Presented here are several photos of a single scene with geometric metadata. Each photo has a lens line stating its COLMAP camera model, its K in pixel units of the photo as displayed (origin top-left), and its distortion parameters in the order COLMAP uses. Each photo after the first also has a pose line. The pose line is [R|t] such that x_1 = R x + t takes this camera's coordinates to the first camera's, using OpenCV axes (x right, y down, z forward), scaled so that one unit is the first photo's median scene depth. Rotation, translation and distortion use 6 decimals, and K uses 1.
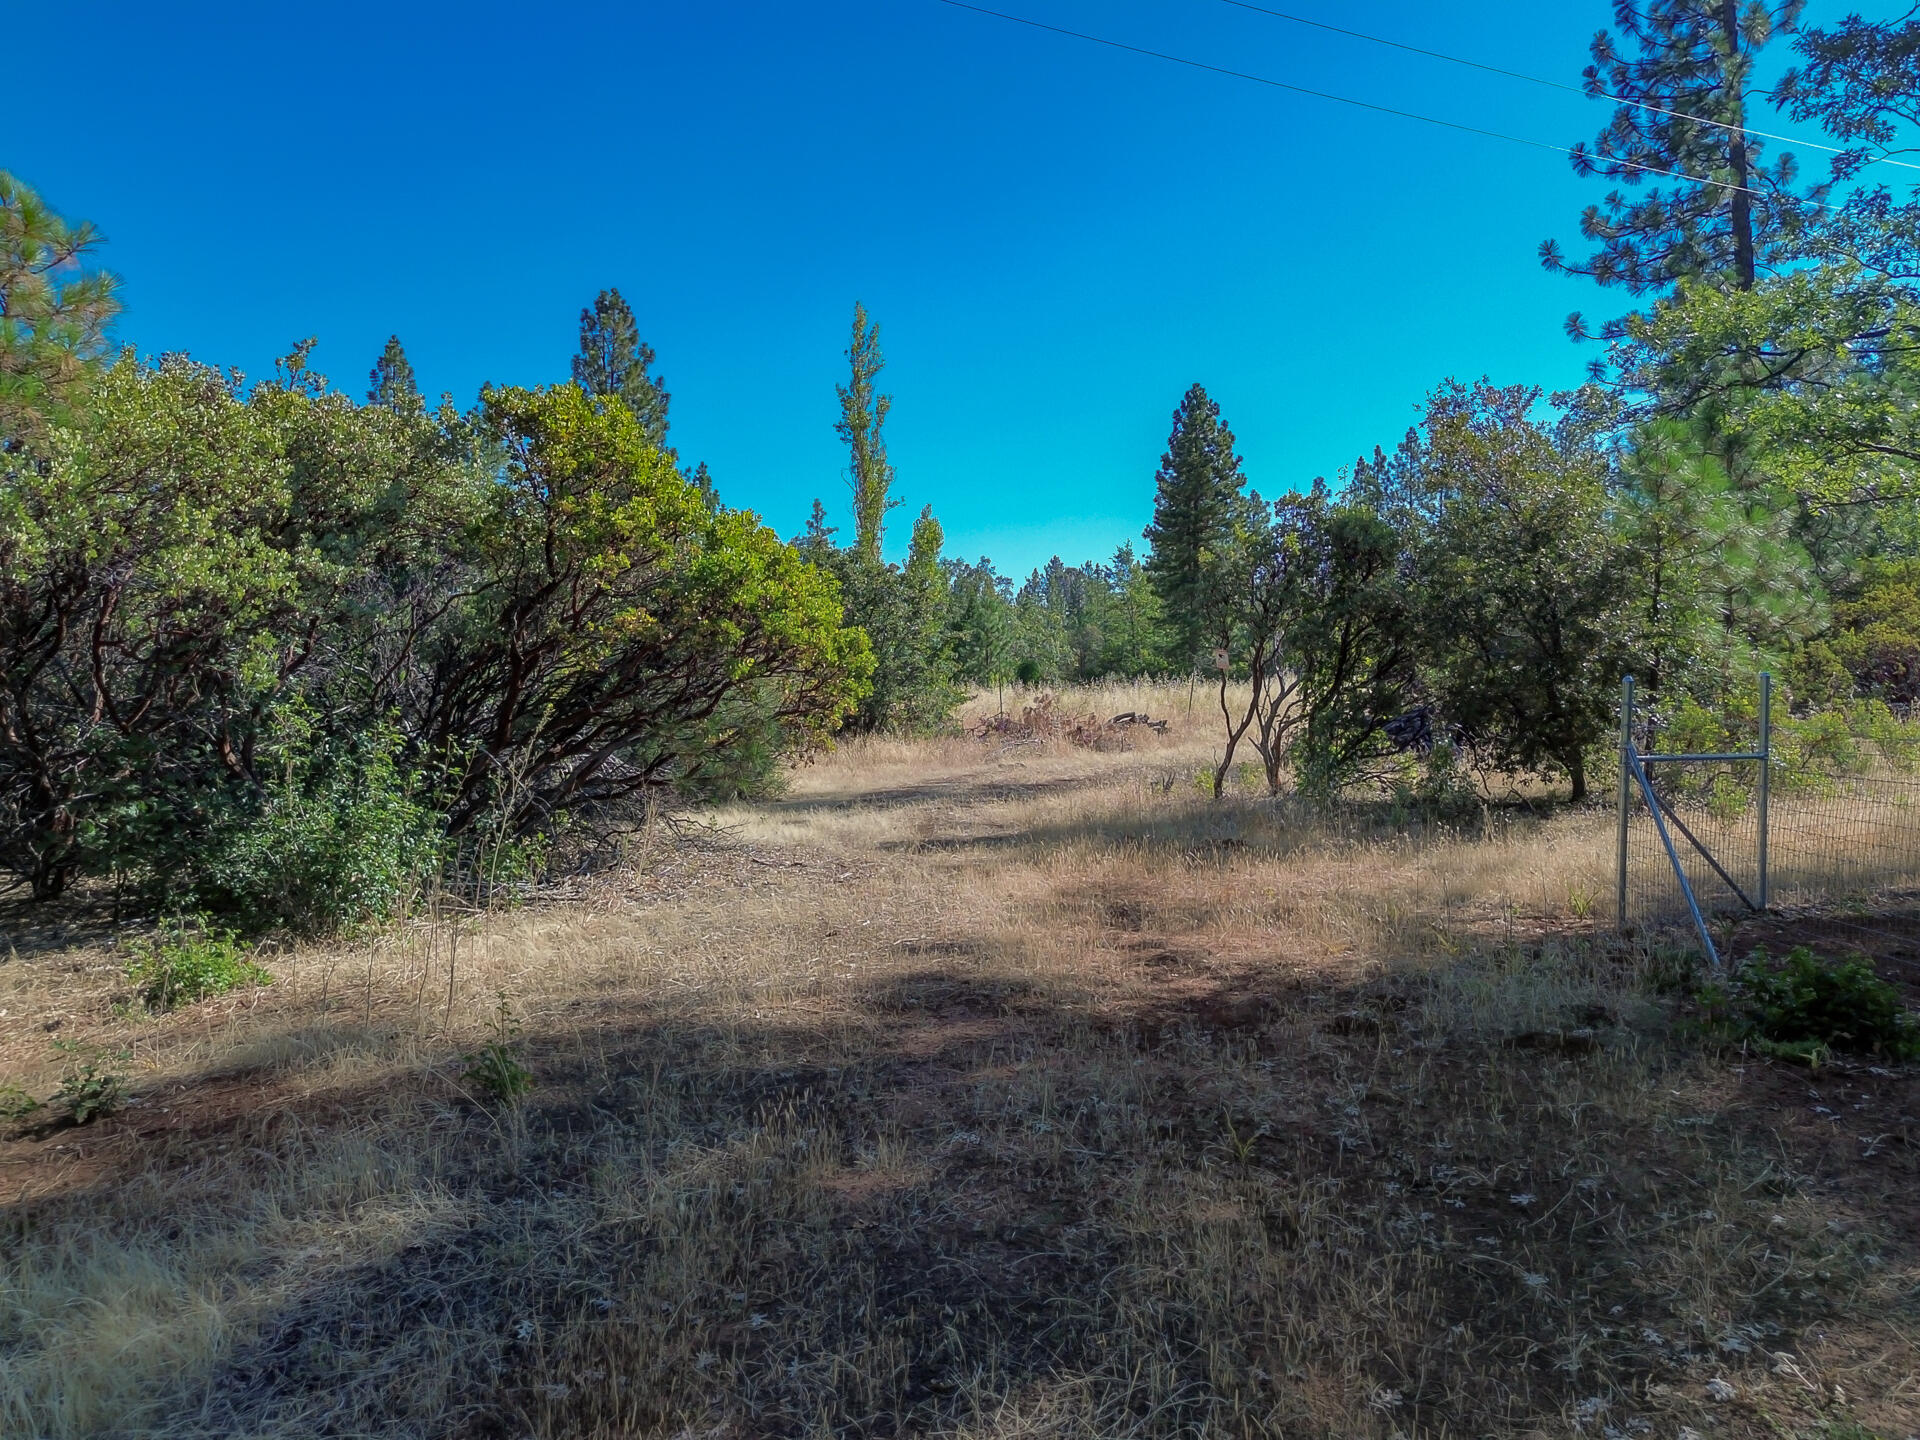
lens RADIAL K [[1350.1, 0, 960.8], [0, 1350.1, 720.4], [0, 0, 1]] dist [0.034949, -0.048862]
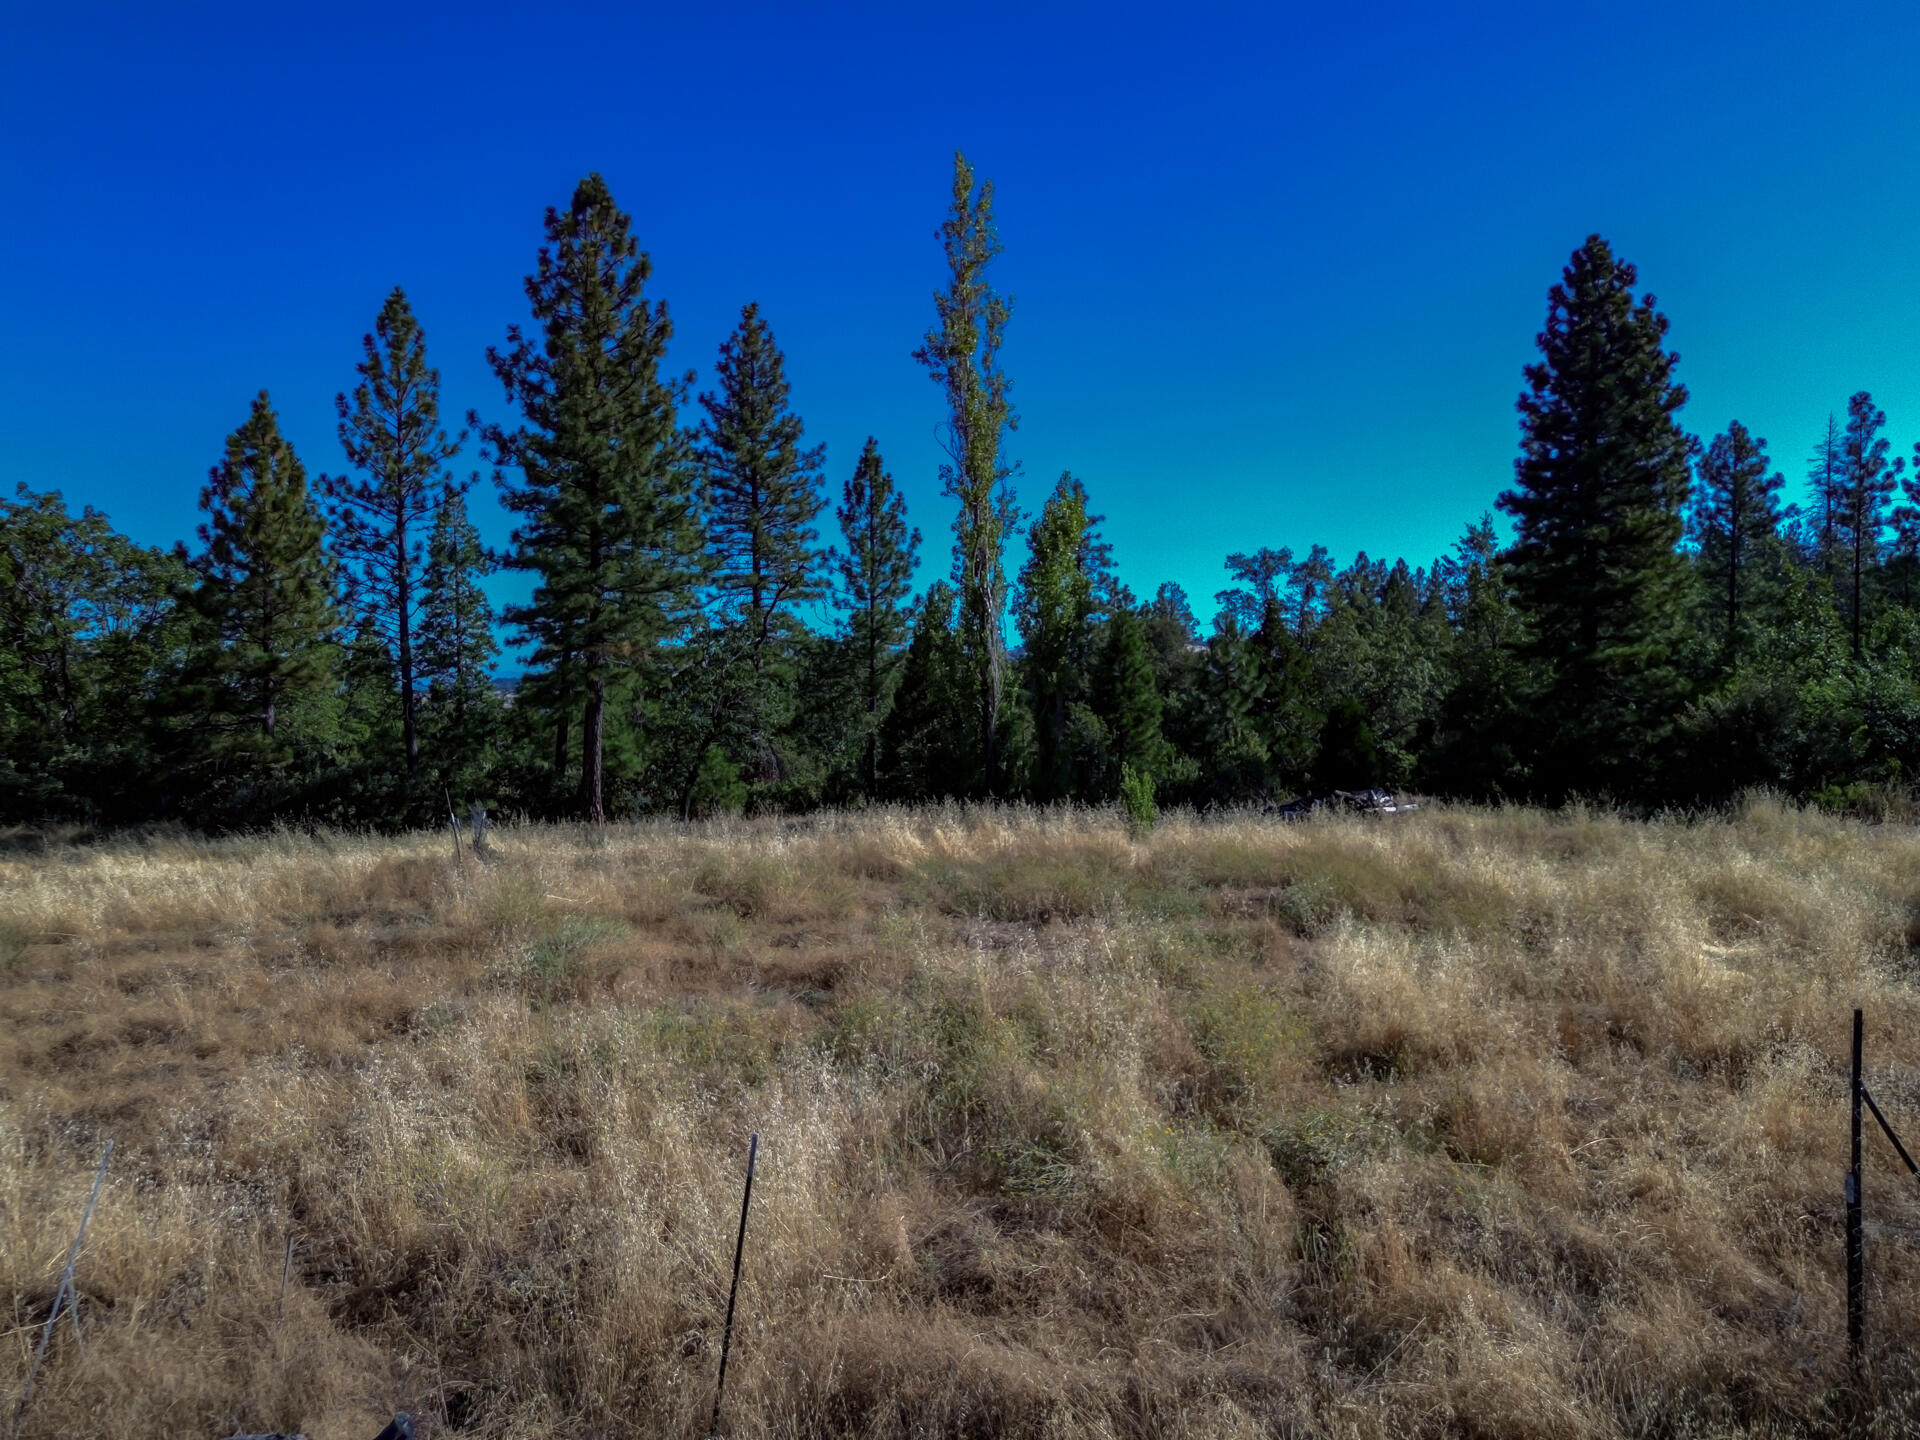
lens RADIAL K [[1350.1, 0, 959.8], [0, 1350.1, 718.8], [0, 0, 1]] dist [0.034949, -0.048862]
pose [[0.942681, 0.006577, -0.333630, 0.115046], [-0.000919, 0.999853, 0.017115, -0.055025], [0.333694, -0.015827, 0.942549, 0.370665]]
